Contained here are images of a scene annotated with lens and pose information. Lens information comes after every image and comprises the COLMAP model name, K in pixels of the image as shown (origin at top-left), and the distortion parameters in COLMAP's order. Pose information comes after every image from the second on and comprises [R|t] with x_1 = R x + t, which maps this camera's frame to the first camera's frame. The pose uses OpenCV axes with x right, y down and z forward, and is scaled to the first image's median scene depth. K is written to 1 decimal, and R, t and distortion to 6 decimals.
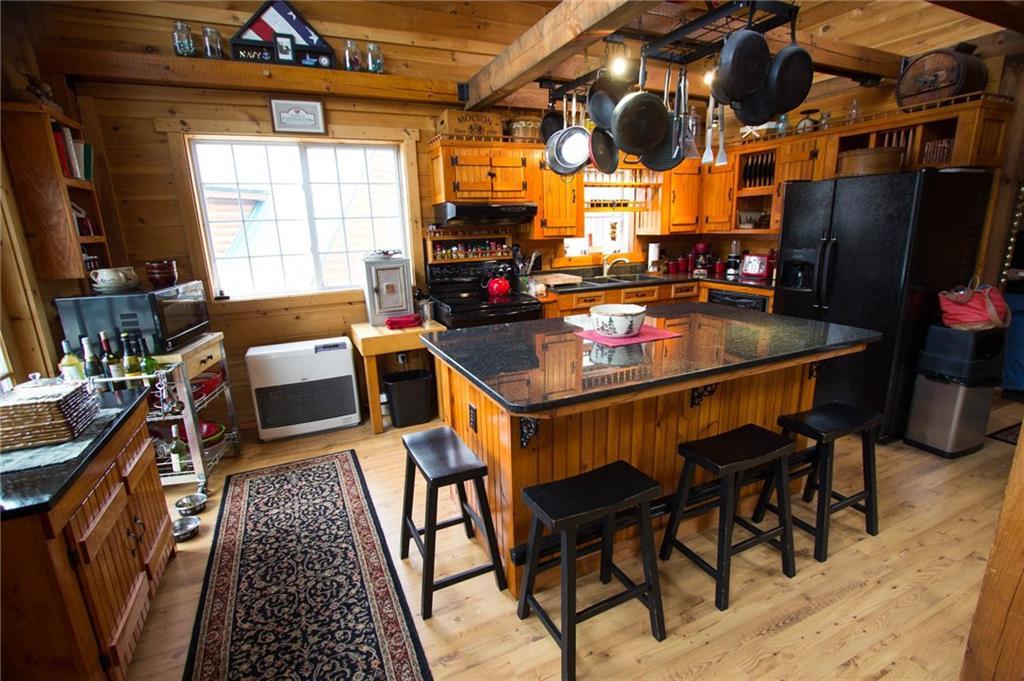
lens RADIAL K [[484.2, 0, 515.4], [0, 484.2, 348.3], [0, 0, 1]] dist [-0.013191, 0.000957]
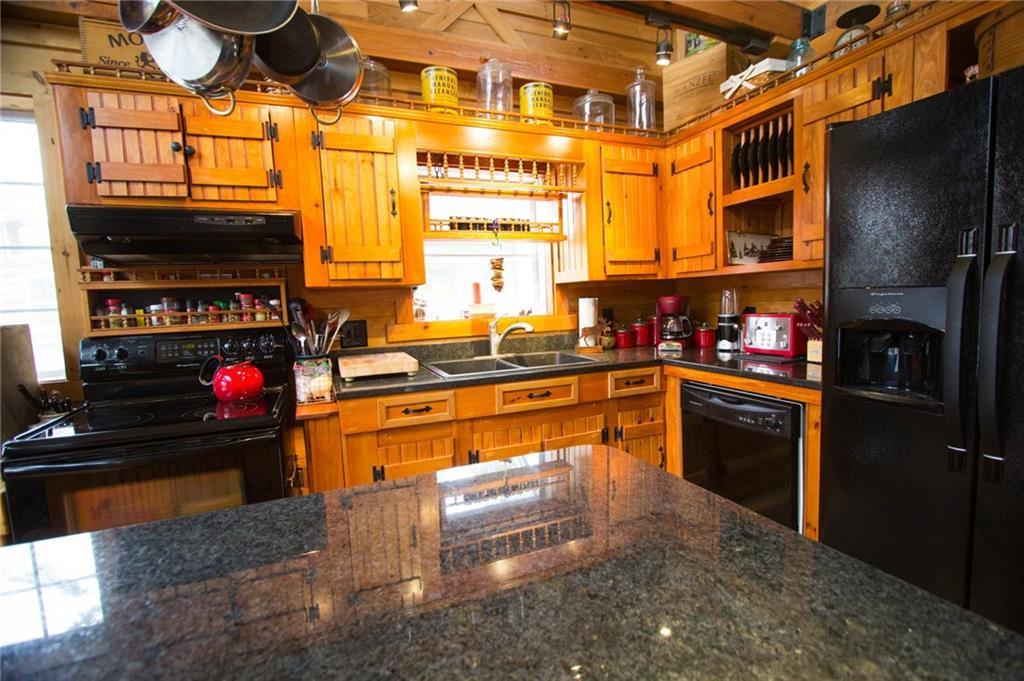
lens RADIAL K [[484.2, 0, 517.3], [0, 484.2, 348.2], [0, 0, 1]] dist [-0.013191, 0.000957]
pose [[0.999543, -0.008156, -0.029119, 0.311852], [0.003857, 0.989464, -0.144726, -0.106290], [0.029993, 0.144548, 0.989043, 0.619806]]
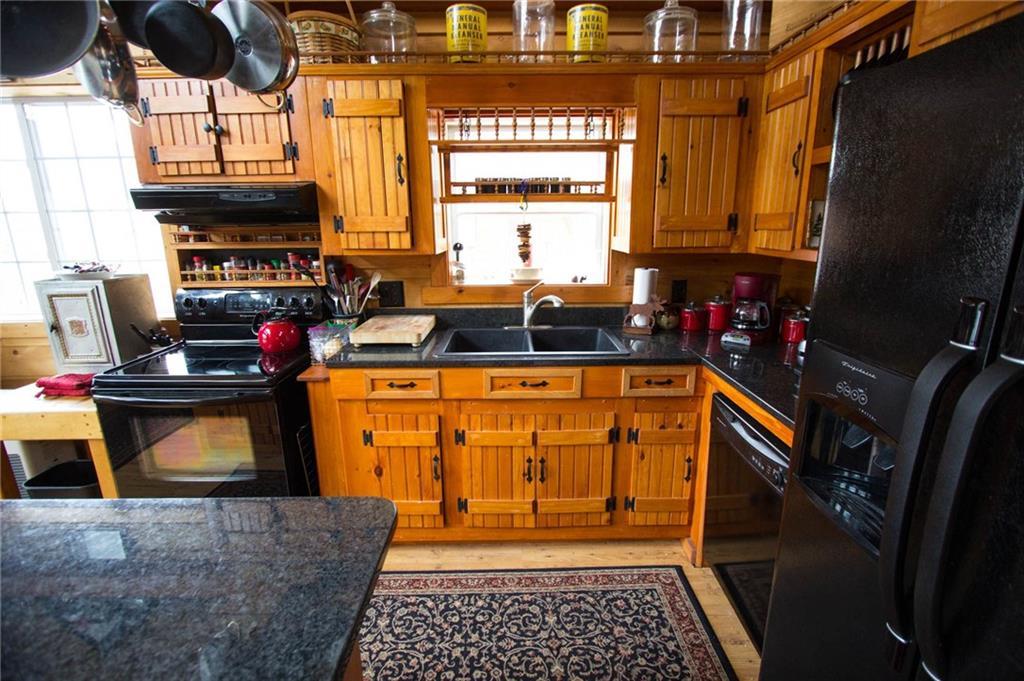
lens RADIAL K [[484.2, 0, 509.8], [0, 484.2, 352.4], [0, 0, 1]] dist [-0.013191, 0.000957]
pose [[0.909503, 0.127216, -0.395753, 0.518323], [-0.118705, 0.991862, 0.046033, -0.196783], [0.398388, 0.005111, 0.917203, 0.703432]]
